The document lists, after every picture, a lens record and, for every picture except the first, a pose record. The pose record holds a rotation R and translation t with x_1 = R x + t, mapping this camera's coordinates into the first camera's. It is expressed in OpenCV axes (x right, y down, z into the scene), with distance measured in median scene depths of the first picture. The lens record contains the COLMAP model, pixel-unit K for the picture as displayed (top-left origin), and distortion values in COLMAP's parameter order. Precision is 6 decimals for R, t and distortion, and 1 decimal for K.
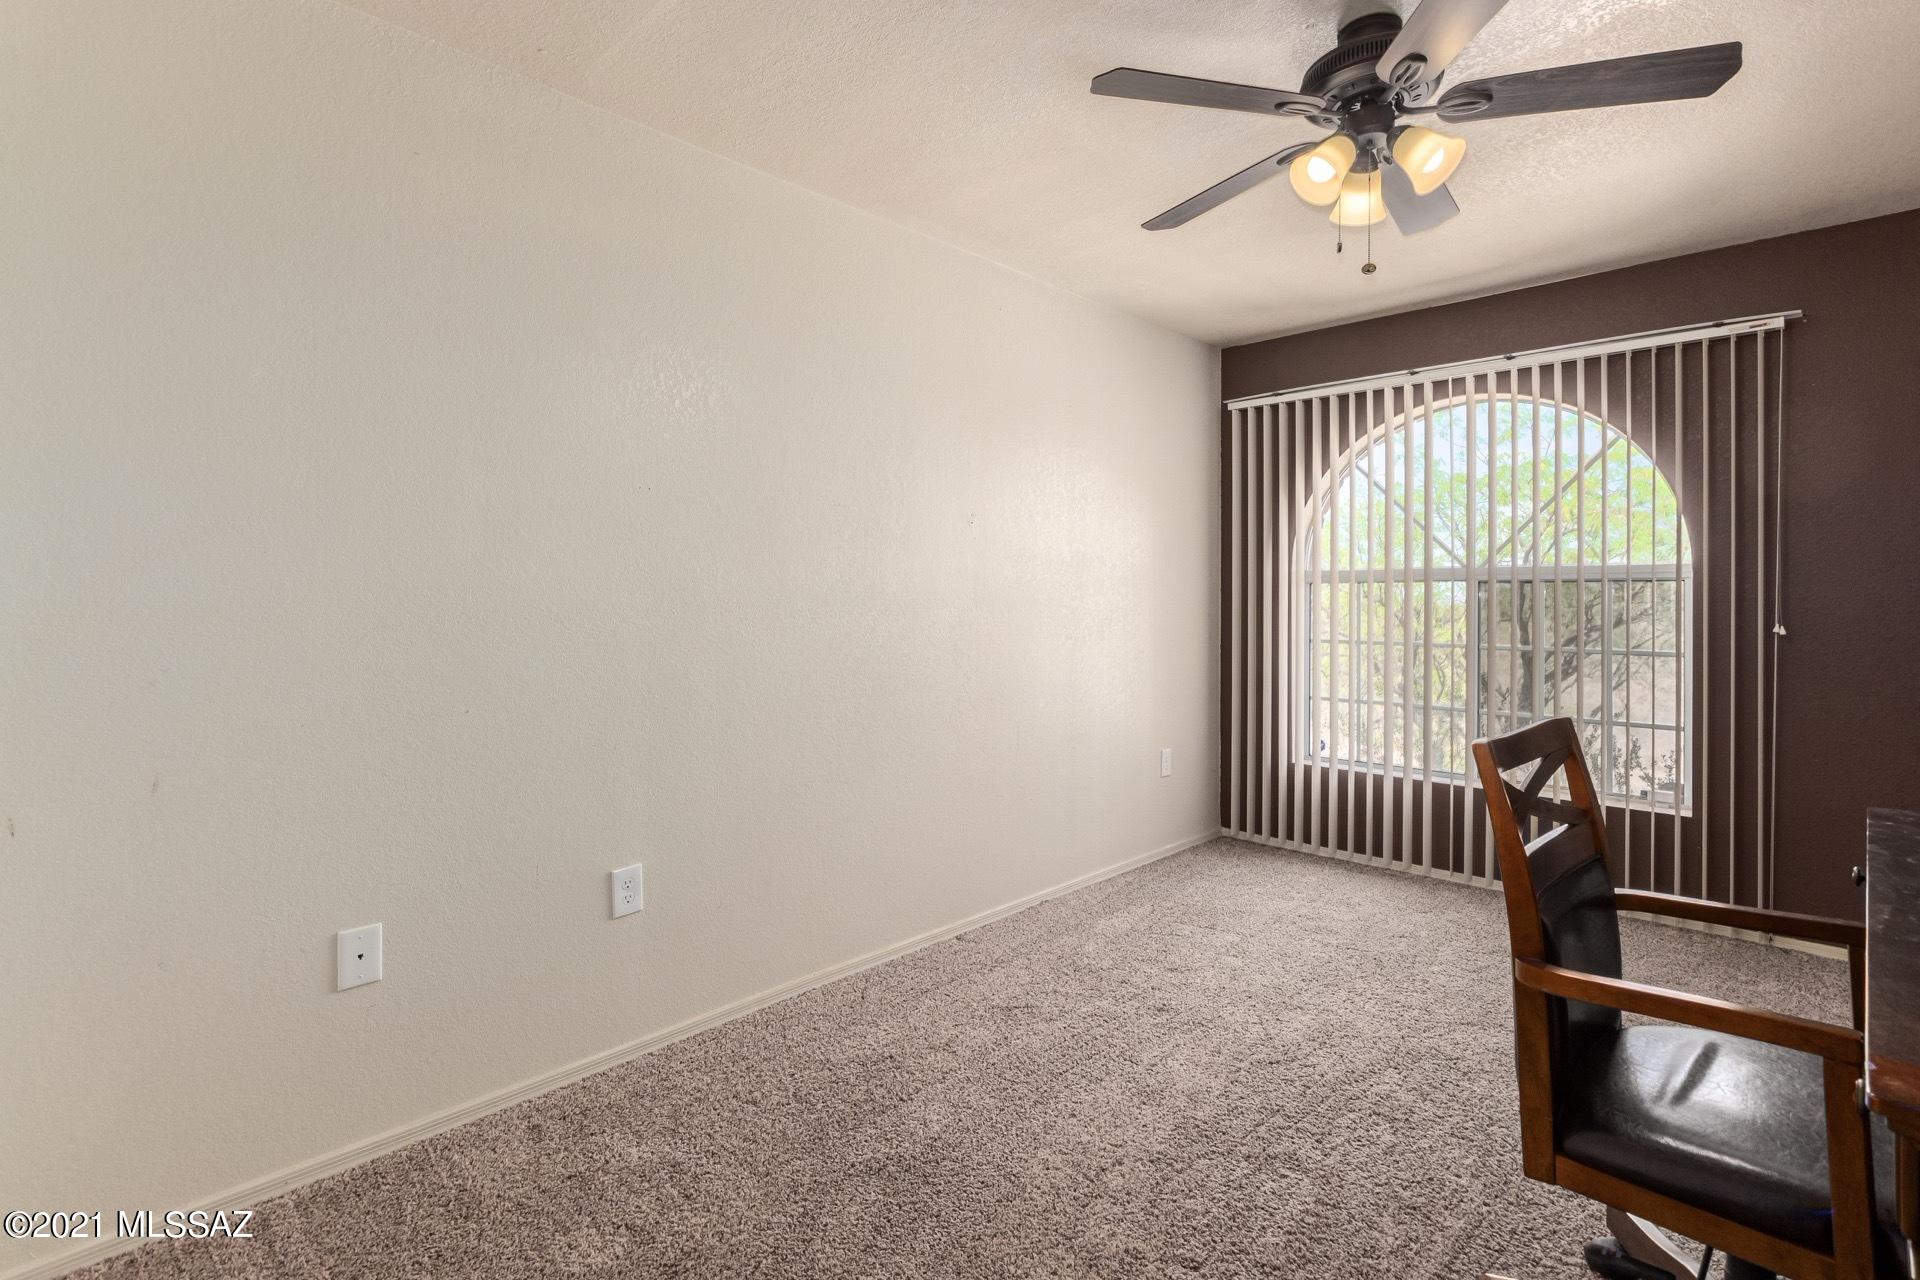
lens RADIAL K [[902.4, 0, 960.4], [0, 902.4, 625.7], [0, 0, 1]] dist [0.002449, -0.000437]
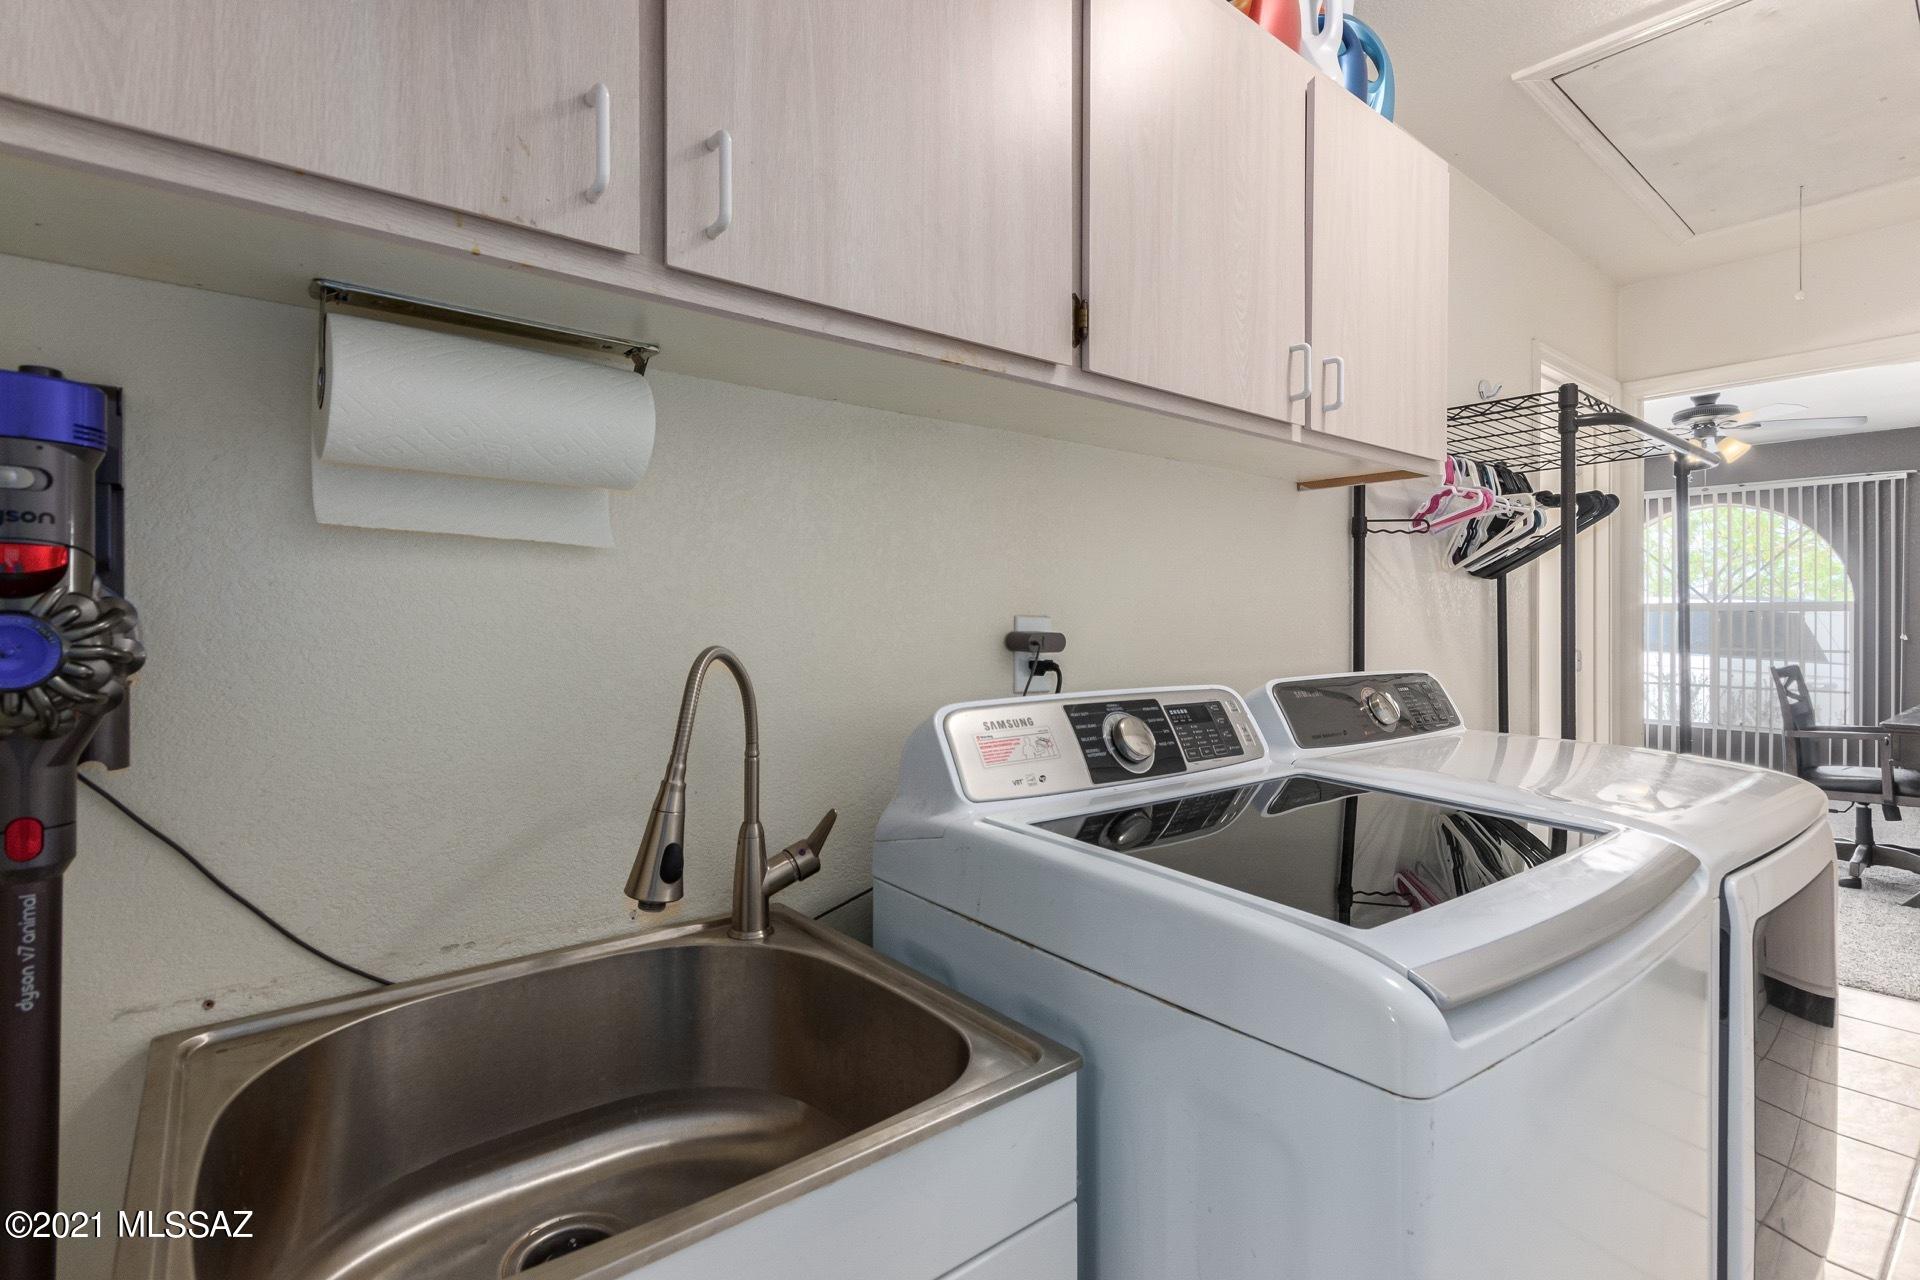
lens RADIAL K [[902.4, 0, 959.8], [0, 902.4, 640.4], [0, 0, 1]] dist [0.002449, -0.000437]
pose [[0.993230, -0.002076, -0.116144, -0.794569], [0.002596, 0.999987, 0.004329, -0.001947], [0.116134, -0.004601, 0.993223, -1.054301]]
